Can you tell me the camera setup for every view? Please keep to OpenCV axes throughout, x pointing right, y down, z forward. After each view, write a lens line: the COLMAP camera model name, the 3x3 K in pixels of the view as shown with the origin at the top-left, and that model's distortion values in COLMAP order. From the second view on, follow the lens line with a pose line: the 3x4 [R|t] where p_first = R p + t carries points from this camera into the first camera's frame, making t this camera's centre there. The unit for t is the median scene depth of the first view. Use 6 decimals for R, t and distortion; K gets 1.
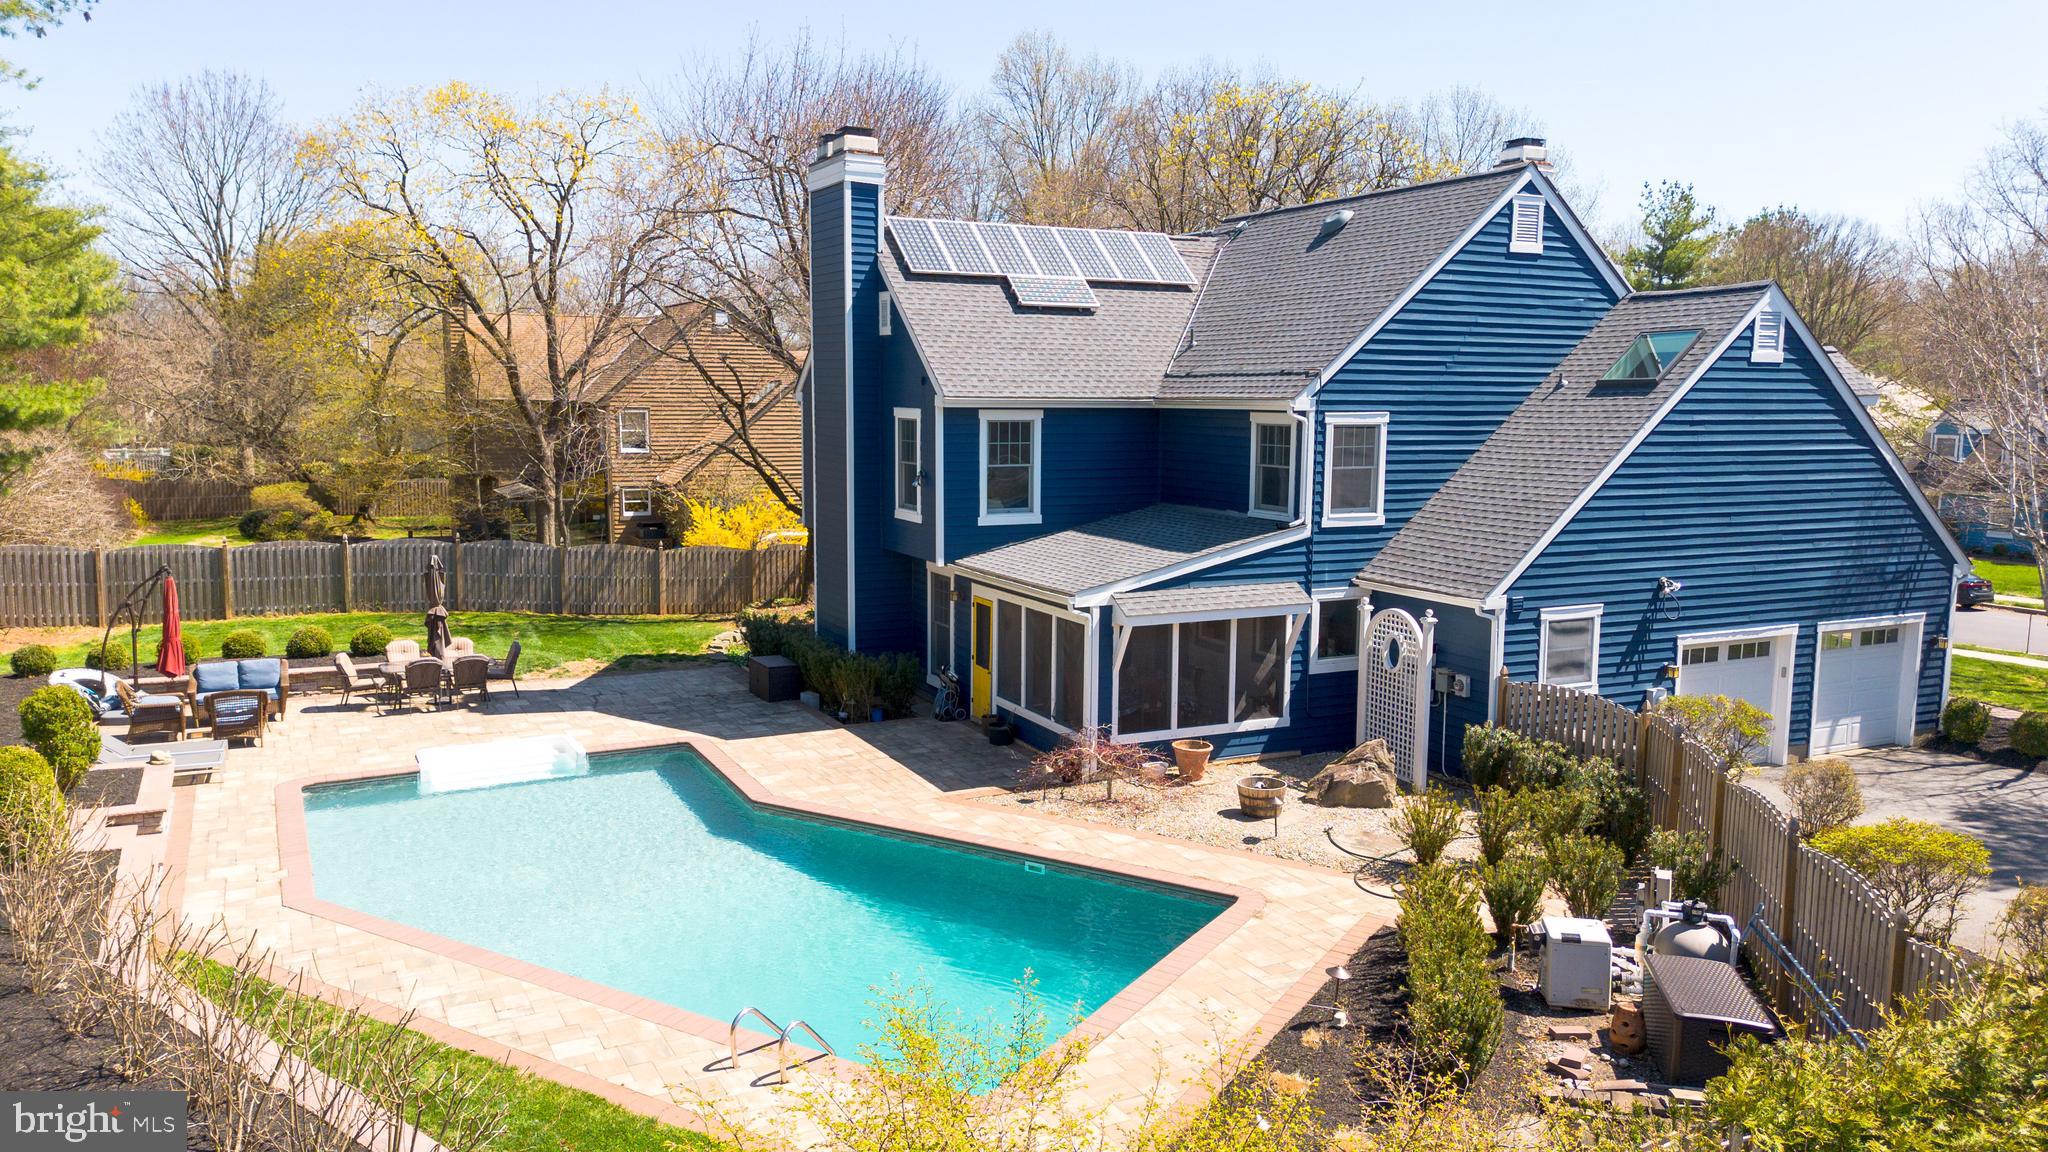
lens RADIAL K [[1440.4, 0, 1021.8], [0, 1440.4, 574.0], [0, 0, 1]] dist [0.089798, -0.097489]
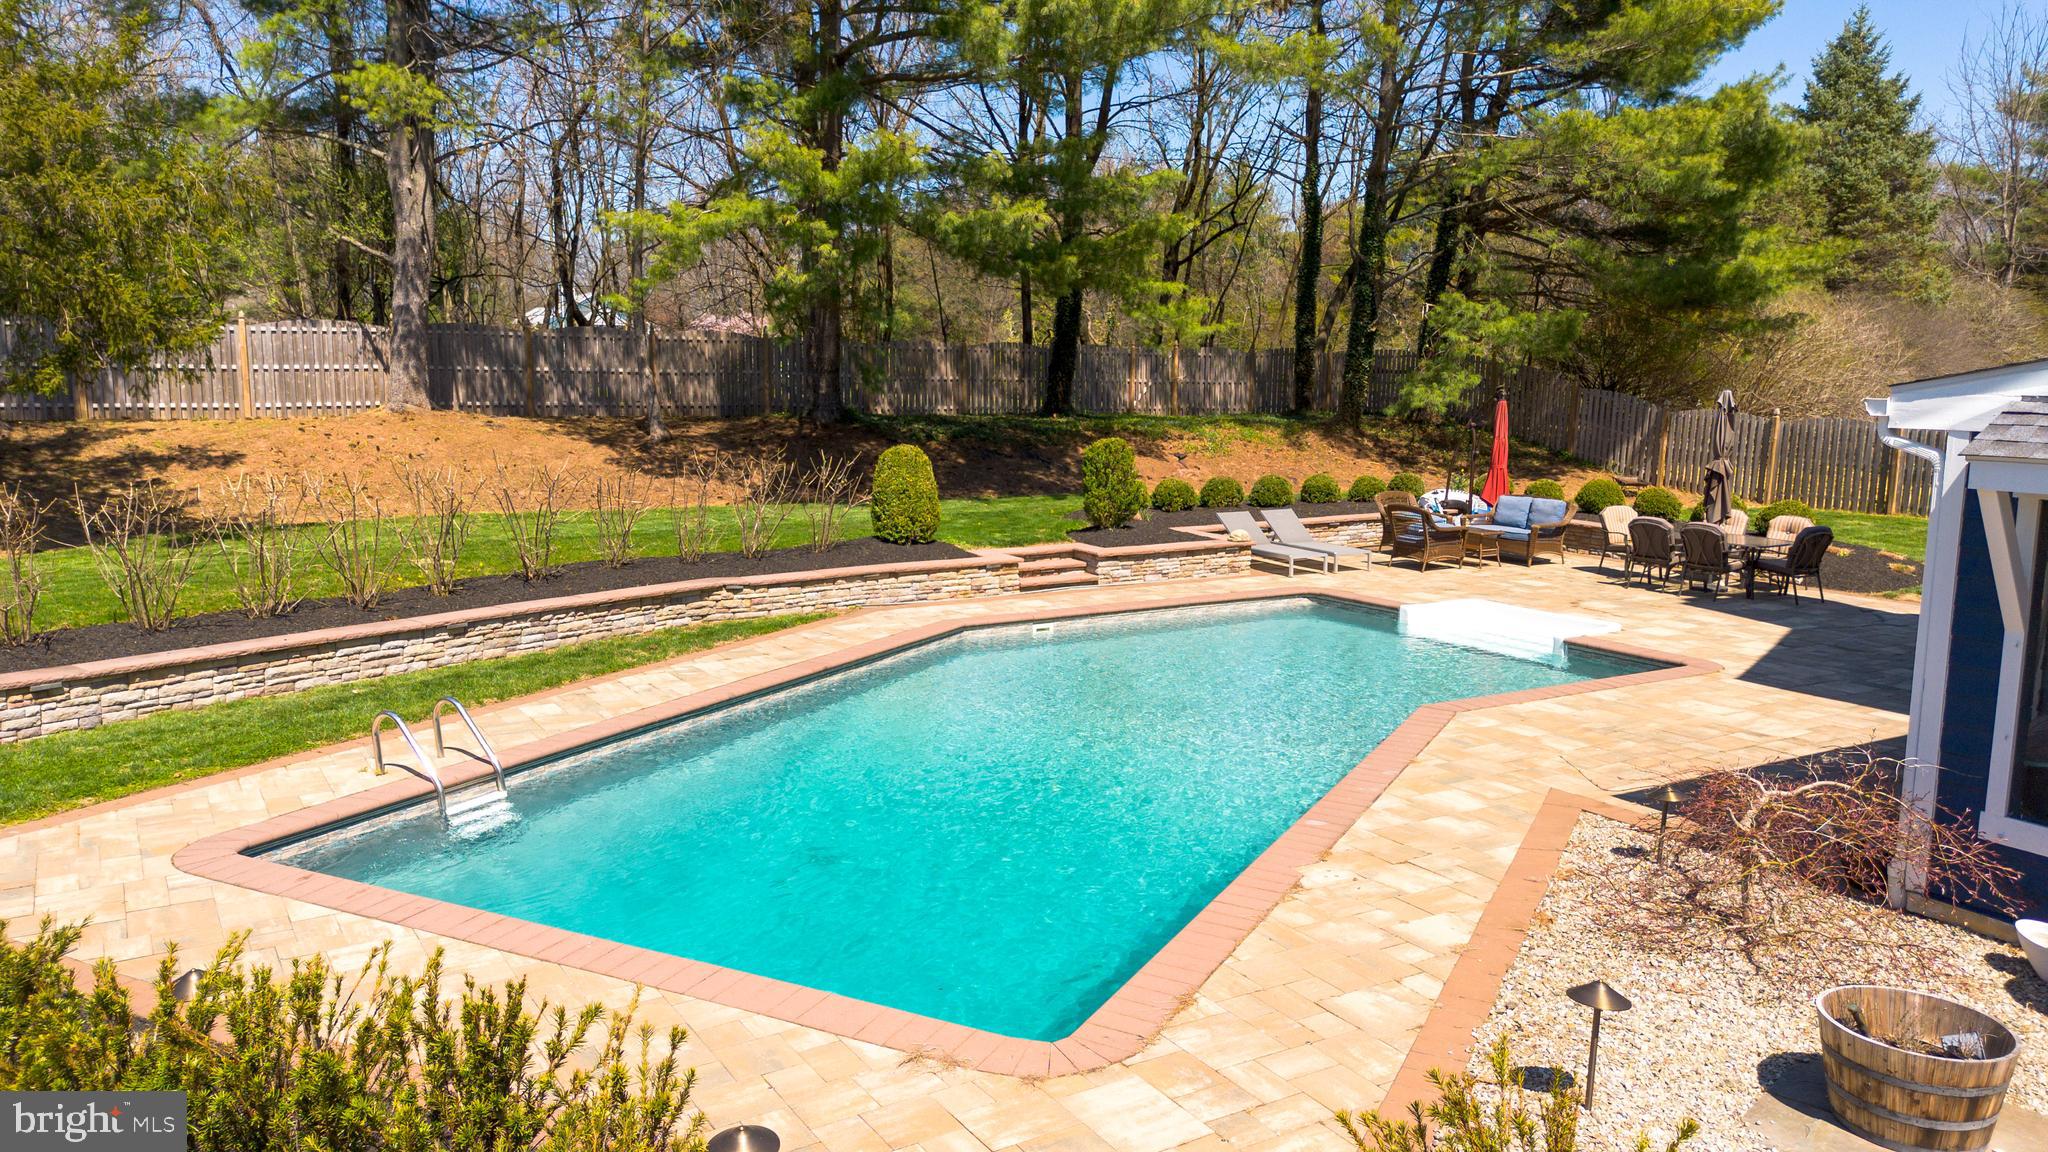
lens RADIAL K [[1440.4, 0, 1021.8], [0, 1440.4, 574.0], [0, 0, 1]] dist [0.089798, -0.097489]
pose [[0.067717, 0.133462, -0.988738, 0.367843], [-0.134695, 0.983163, 0.123485, 0.039559], [0.988570, 0.124816, 0.084554, 0.679127]]
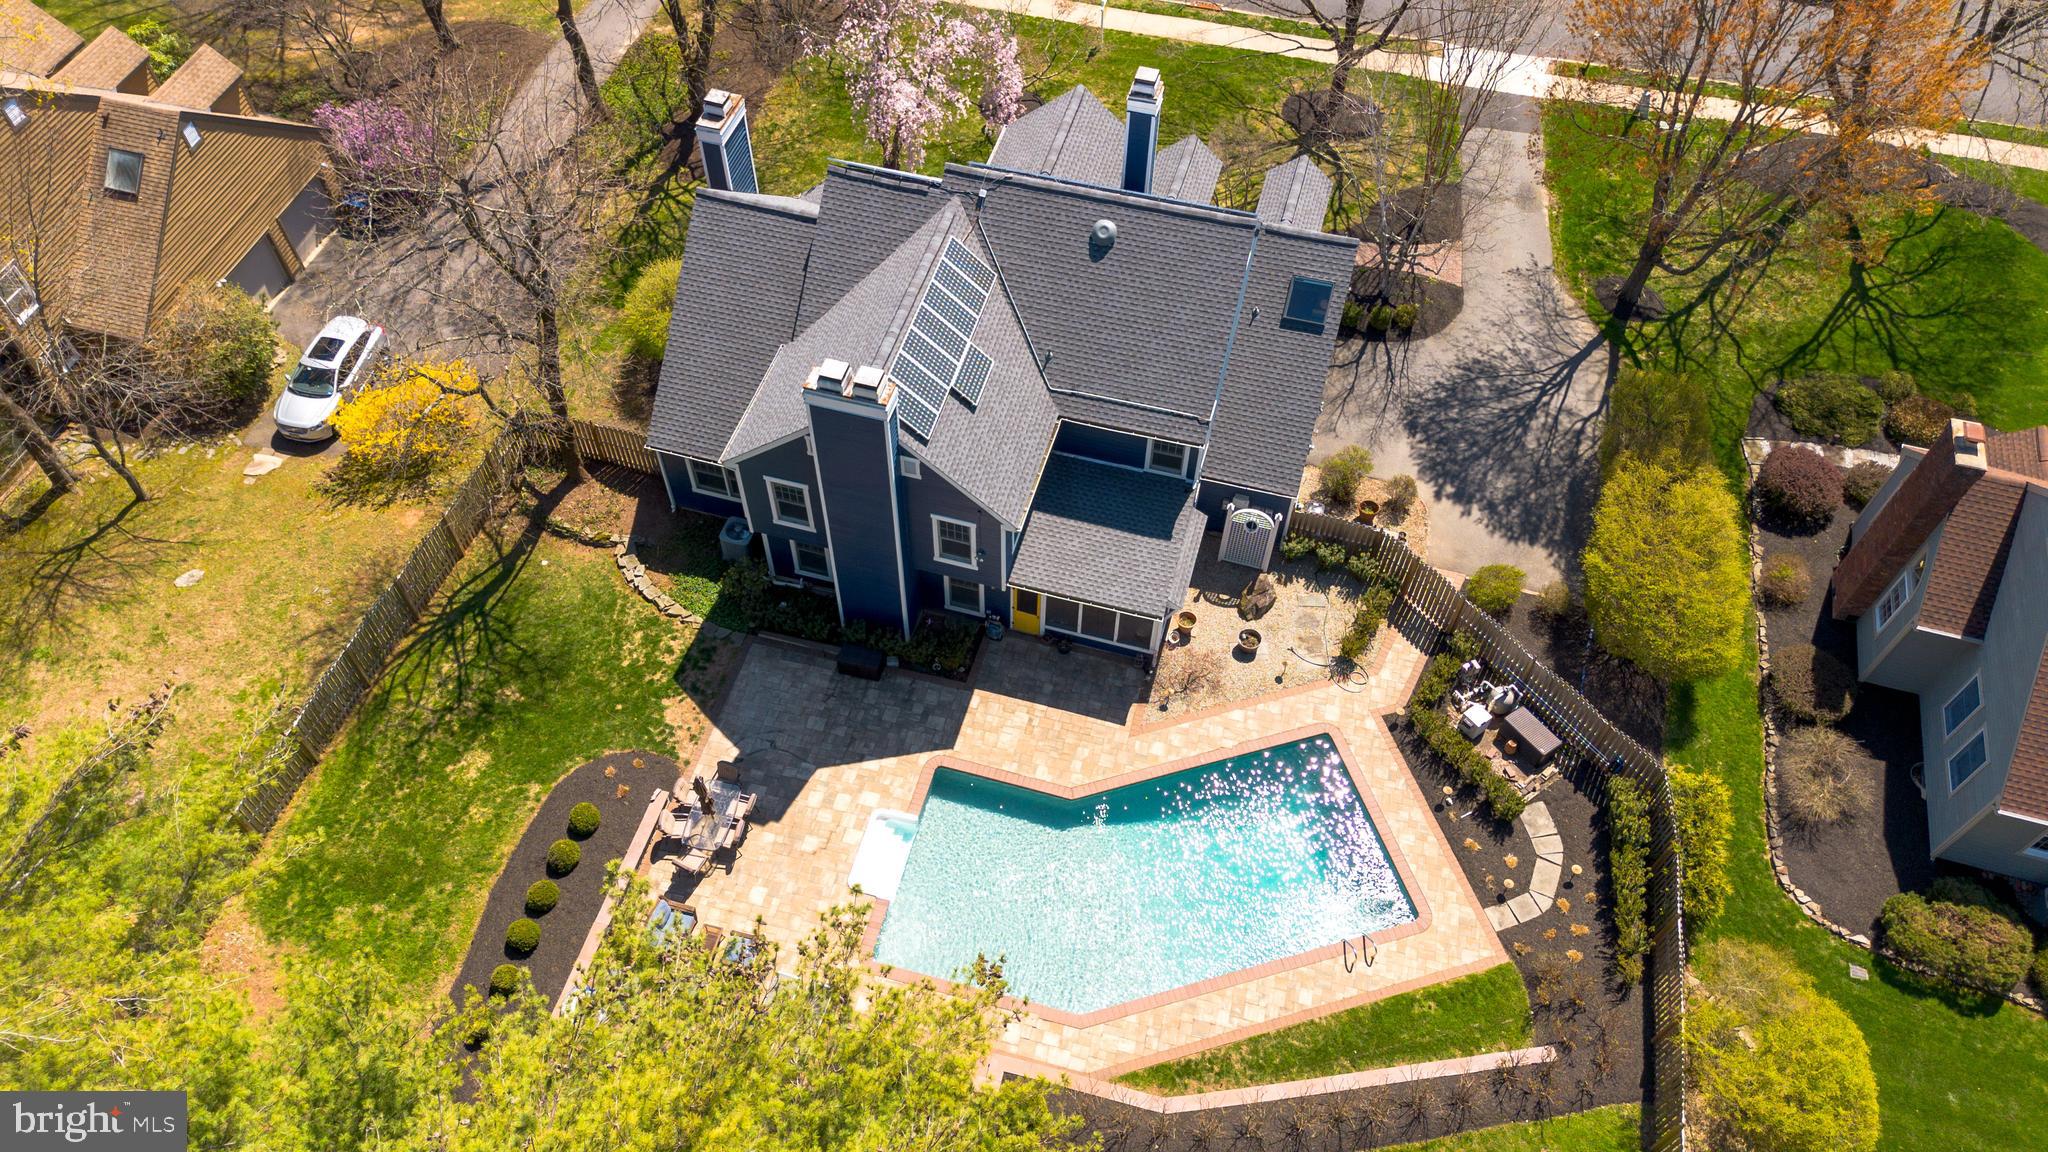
lens RADIAL K [[1449.4, 0, 1021.8], [0, 1449.4, 566.9], [0, 0, 1]] dist [0.081676, -0.071950]
pose [[0.674594, -0.594203, 0.438001, -0.773898], [0.092864, 0.656943, 0.748200, -1.290058], [-0.732324, -0.464057, 0.498350, 0.218083]]
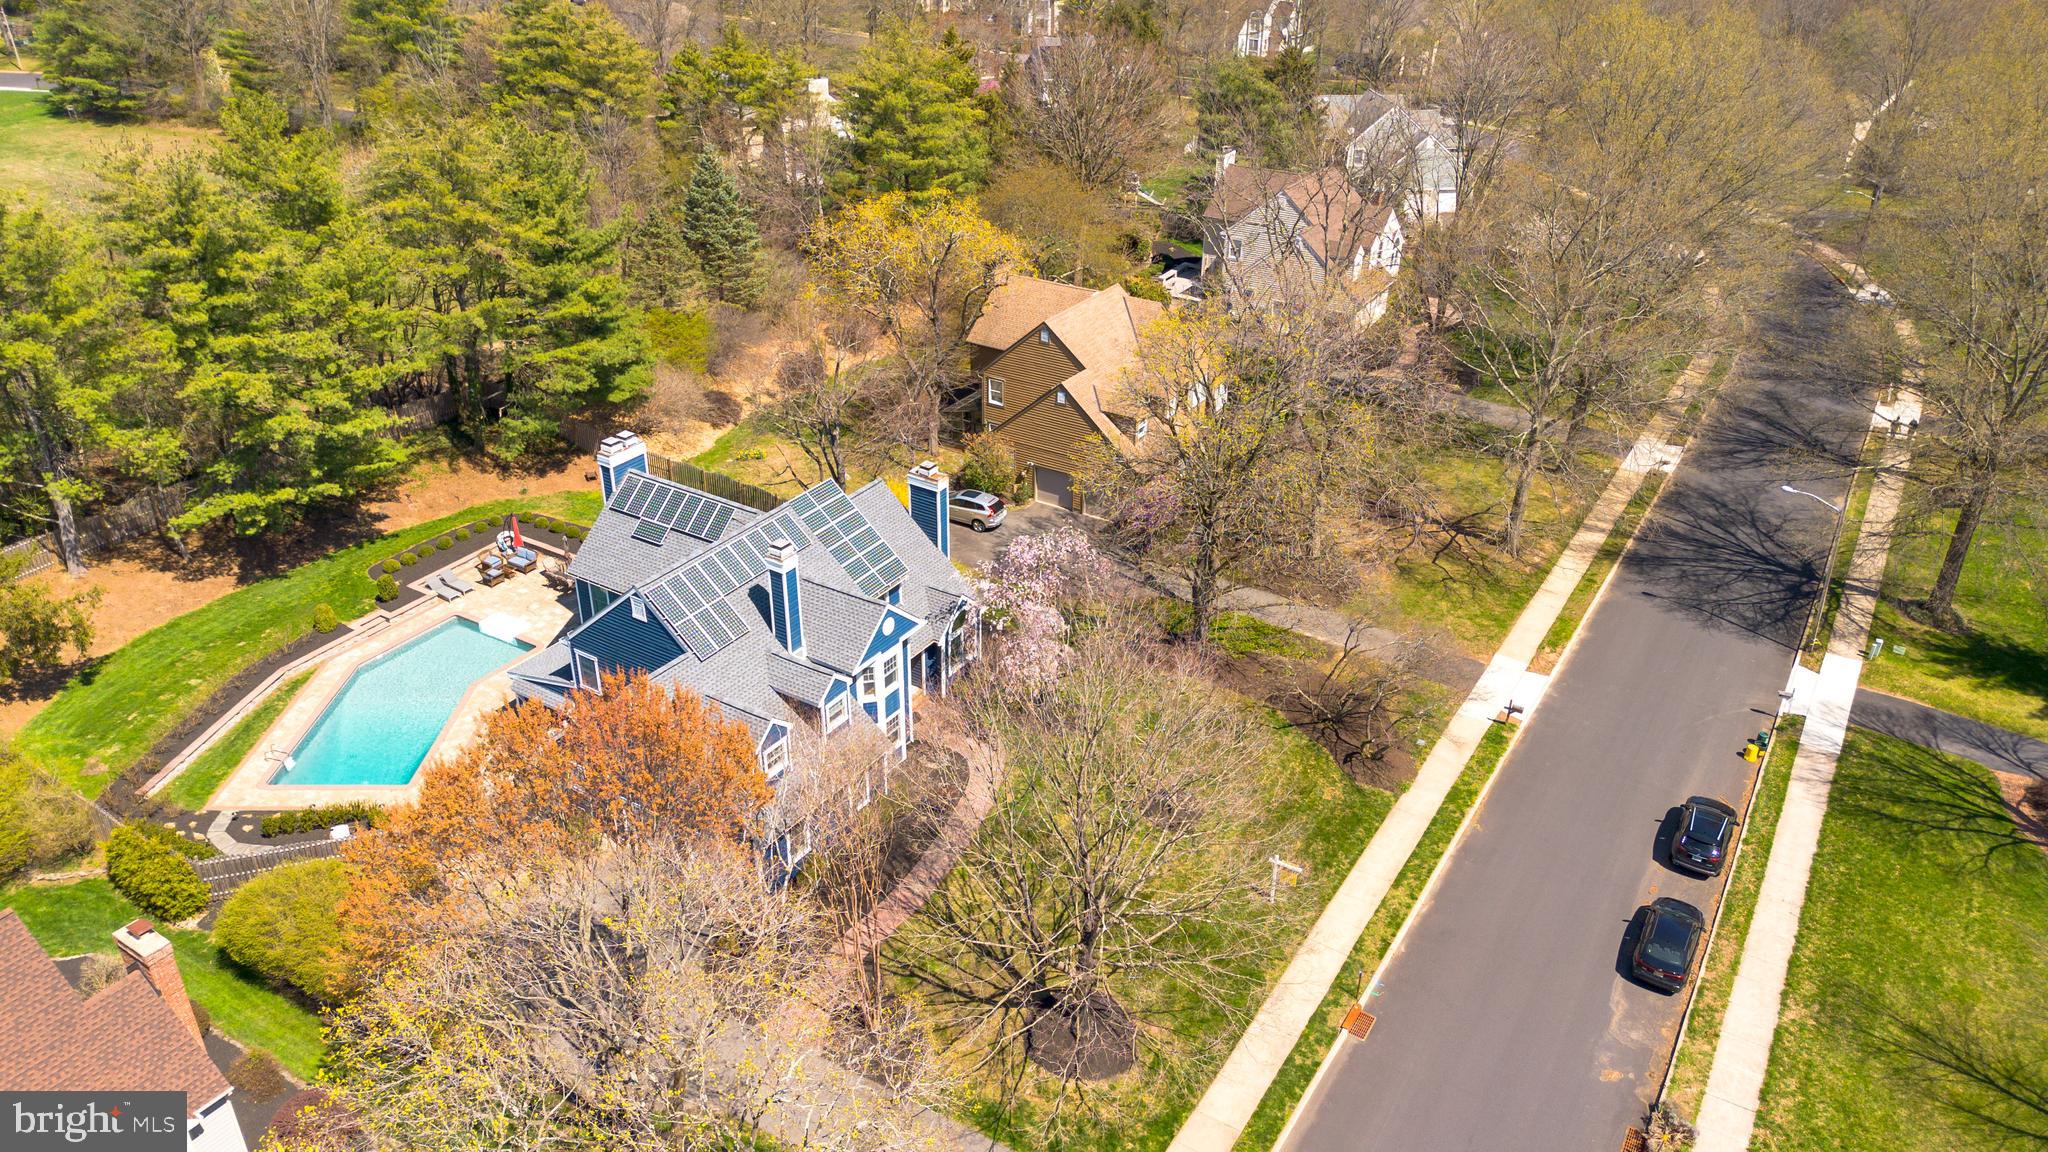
lens RADIAL K [[1449.4, 0, 1021.8], [0, 1449.4, 566.9], [0, 0, 1]] dist [0.081676, -0.071950]
pose [[0.512134, 0.403374, -0.758293, 2.414103], [-0.114967, 0.907109, 0.404890, -1.323416], [0.851176, -0.120179, 0.510936, 0.373870]]
